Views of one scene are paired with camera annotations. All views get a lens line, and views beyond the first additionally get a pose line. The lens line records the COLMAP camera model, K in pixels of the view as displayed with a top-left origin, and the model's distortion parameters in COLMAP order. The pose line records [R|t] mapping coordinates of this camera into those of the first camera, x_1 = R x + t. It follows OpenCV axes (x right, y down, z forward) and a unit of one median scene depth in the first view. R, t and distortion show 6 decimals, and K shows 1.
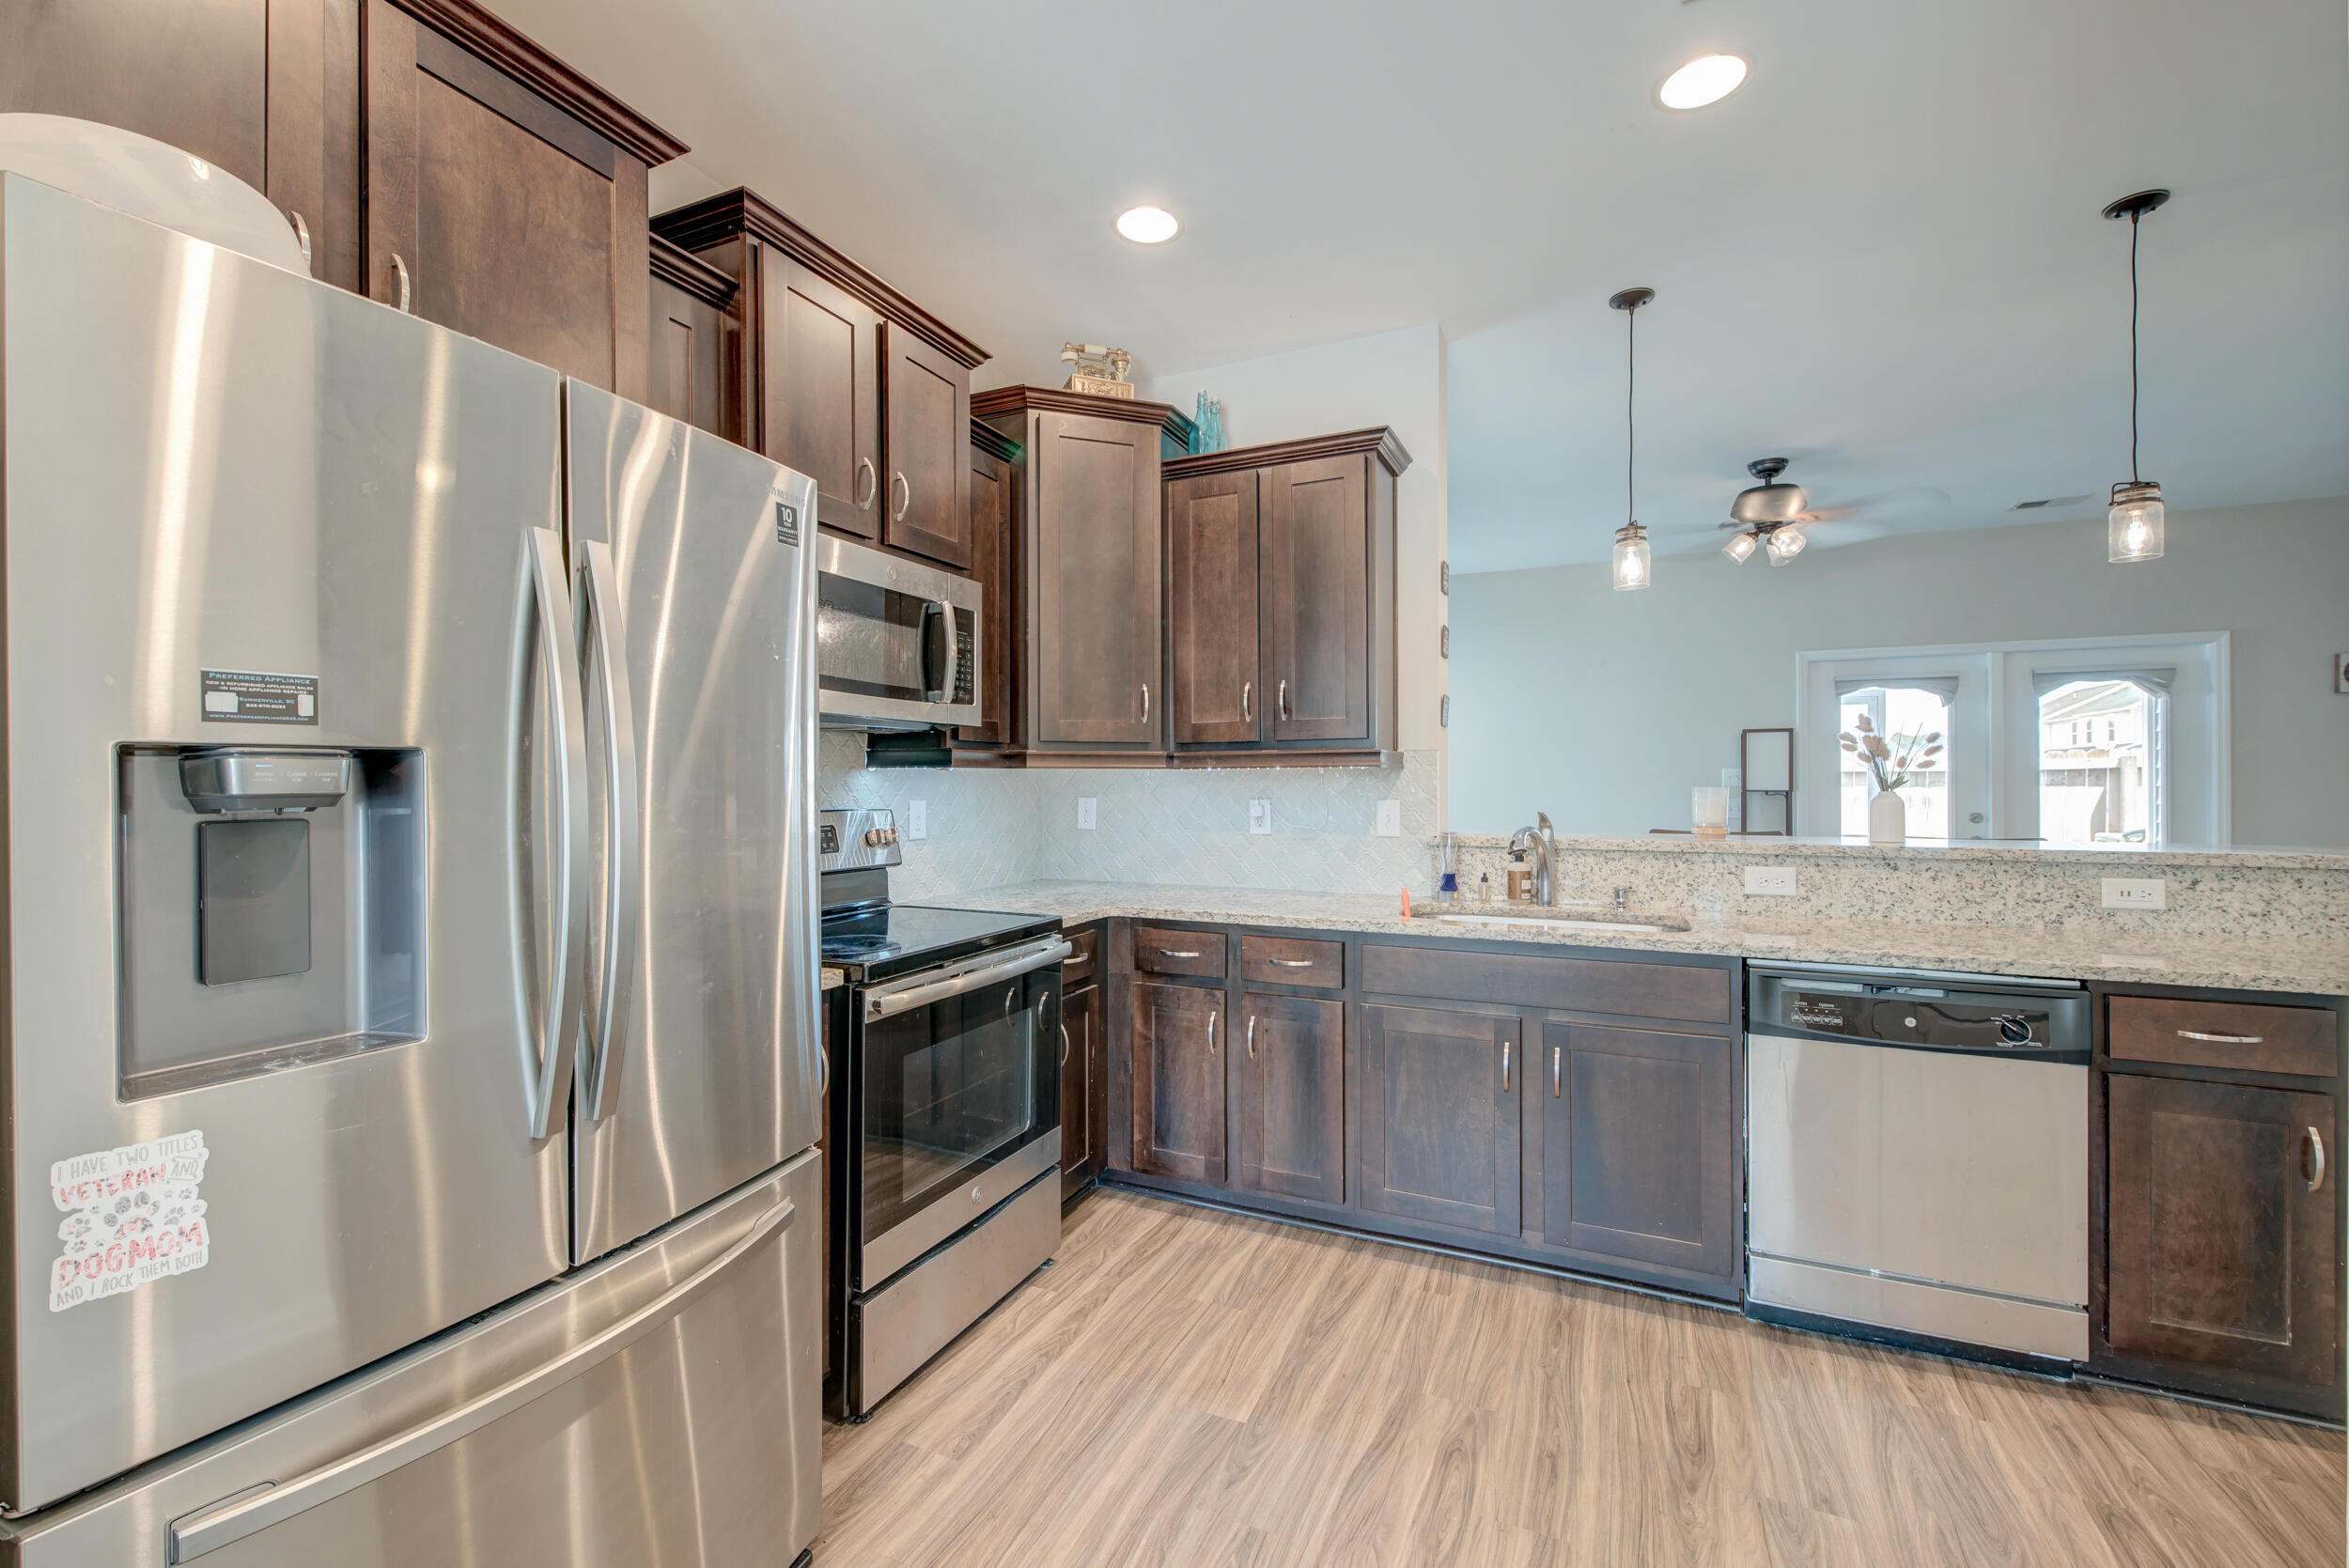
lens RADIAL K [[984.3, 0, 1175.3], [0, 984.3, 787.6], [0, 0, 1]] dist [0.016538, -0.007445]
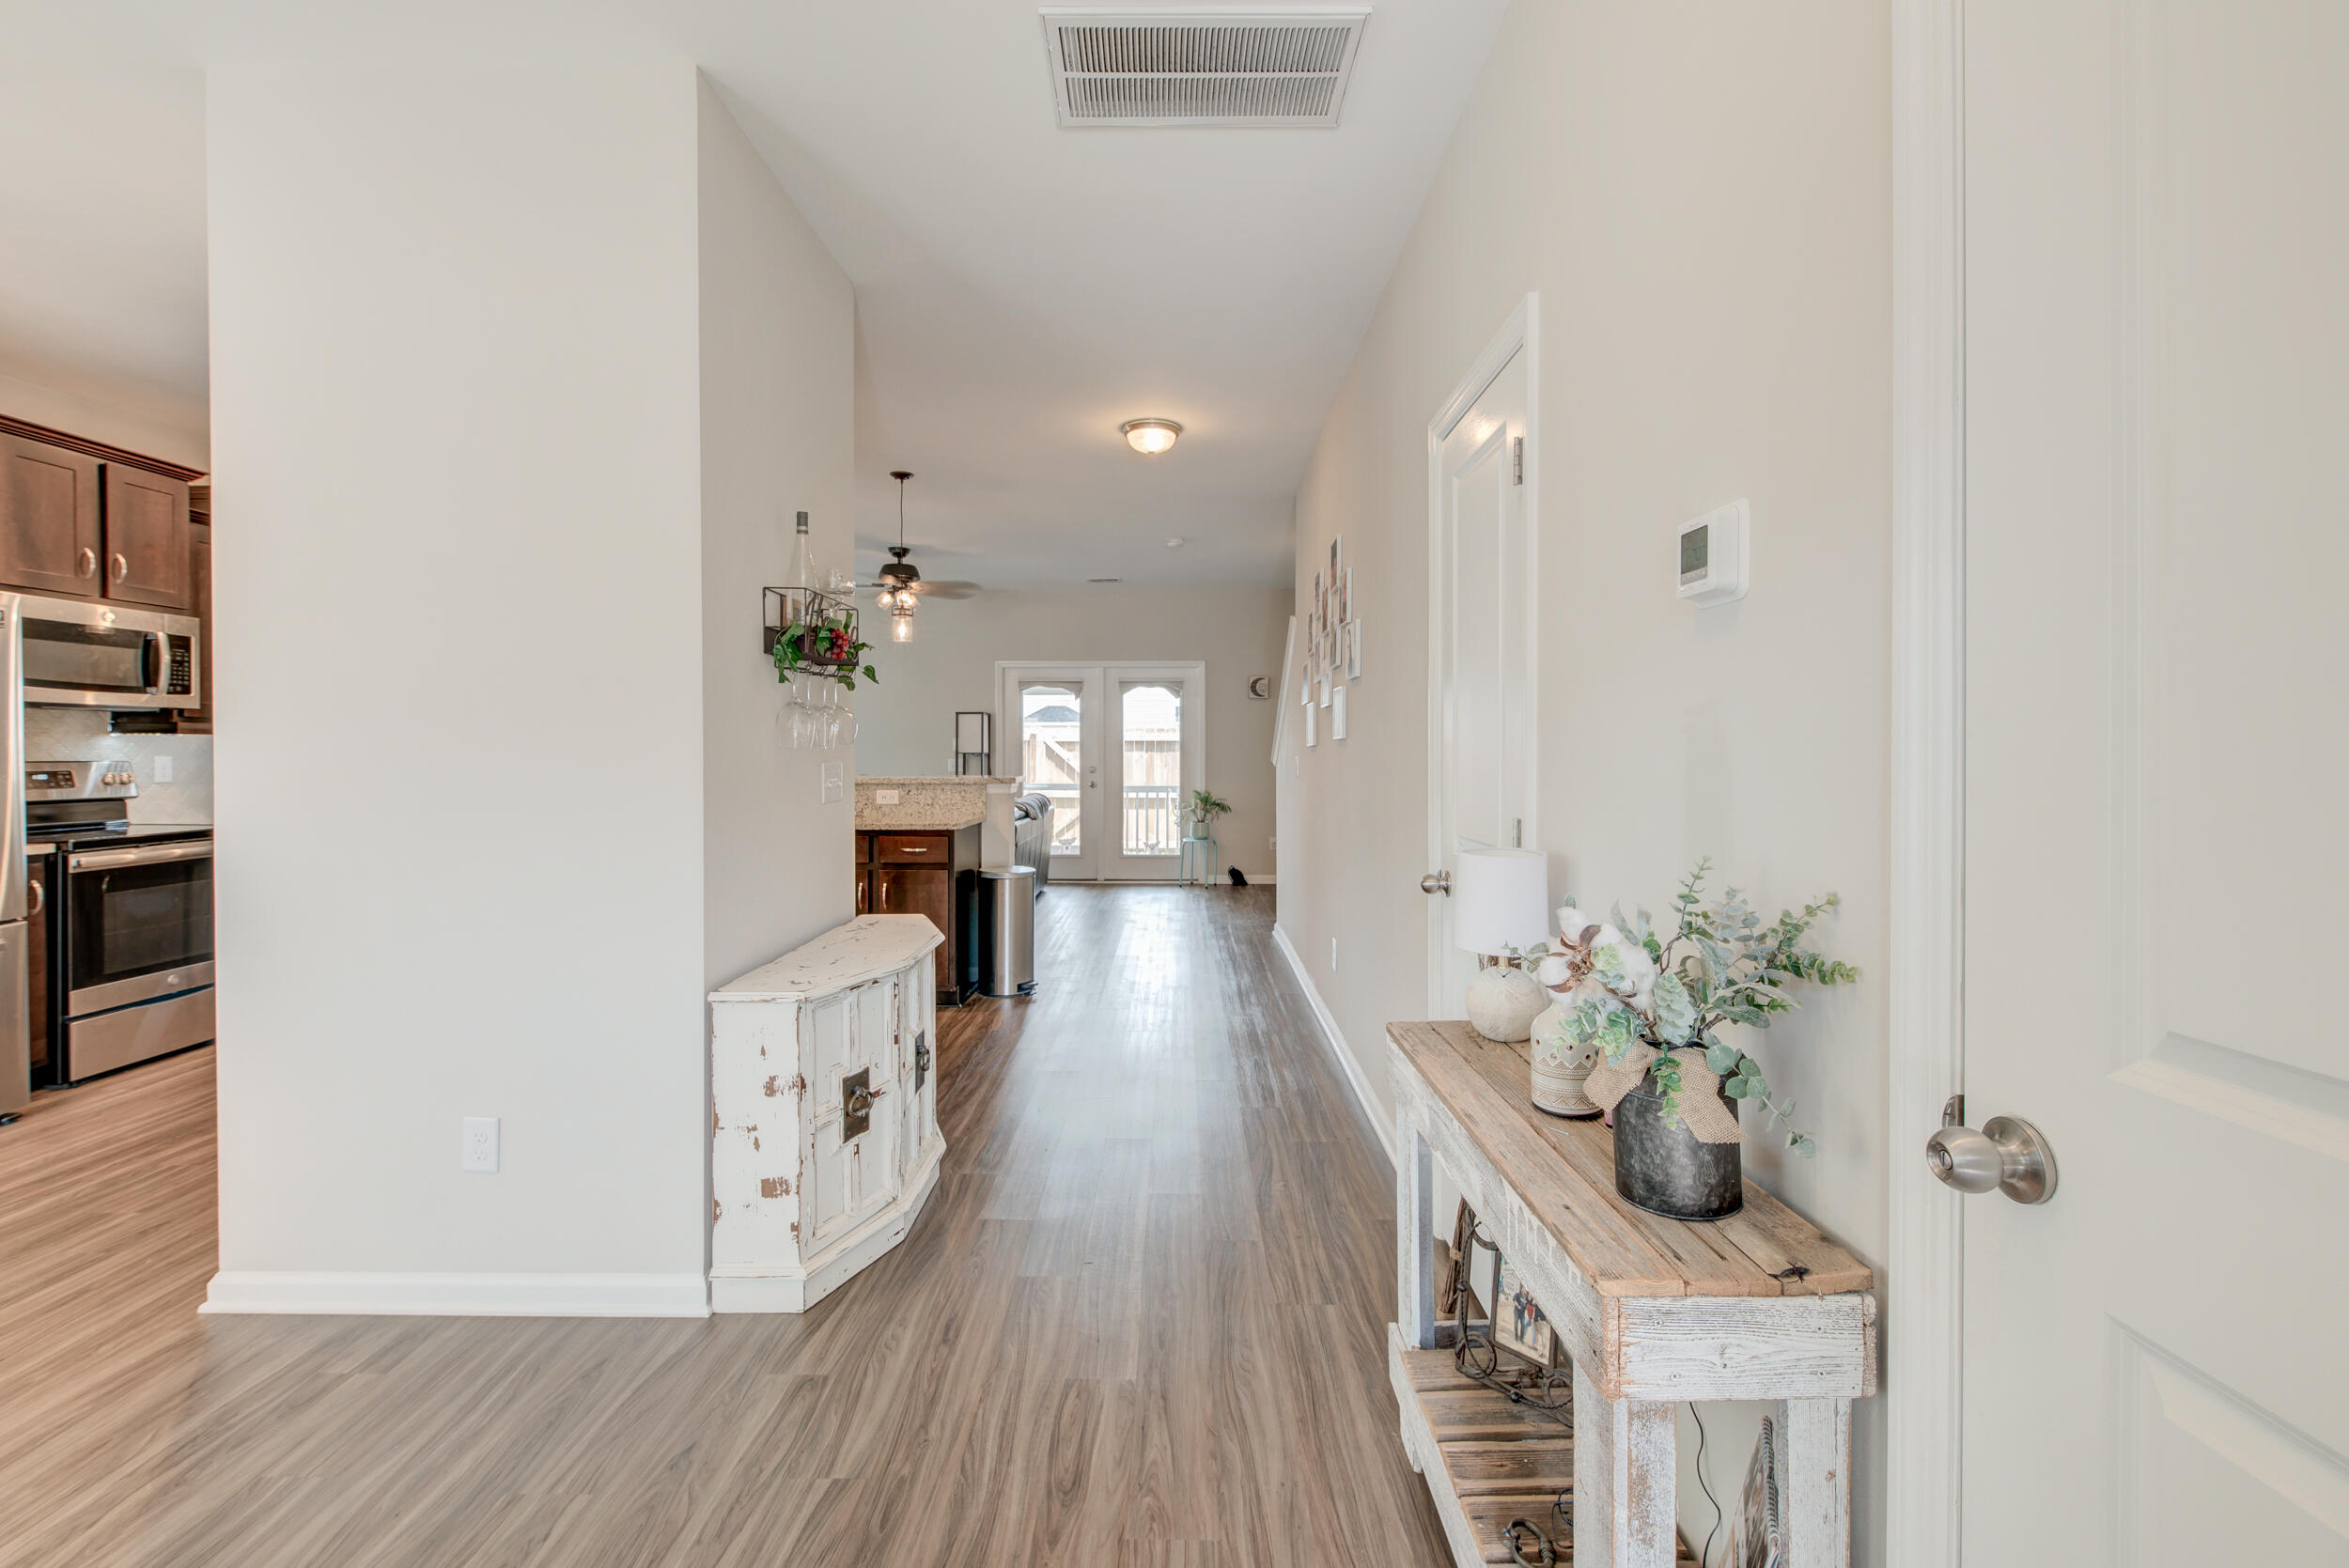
lens RADIAL K [[984.8, 0, 1175.6], [0, 984.8, 758.2], [0, 0, 1]] dist [0.007908, -0.007407]
pose [[0.912933, -0.001393, 0.408107, 0.562712], [-0.000263, 0.999992, 0.004001, 0.011044], [-0.408110, -0.003760, 0.912925, -1.039080]]
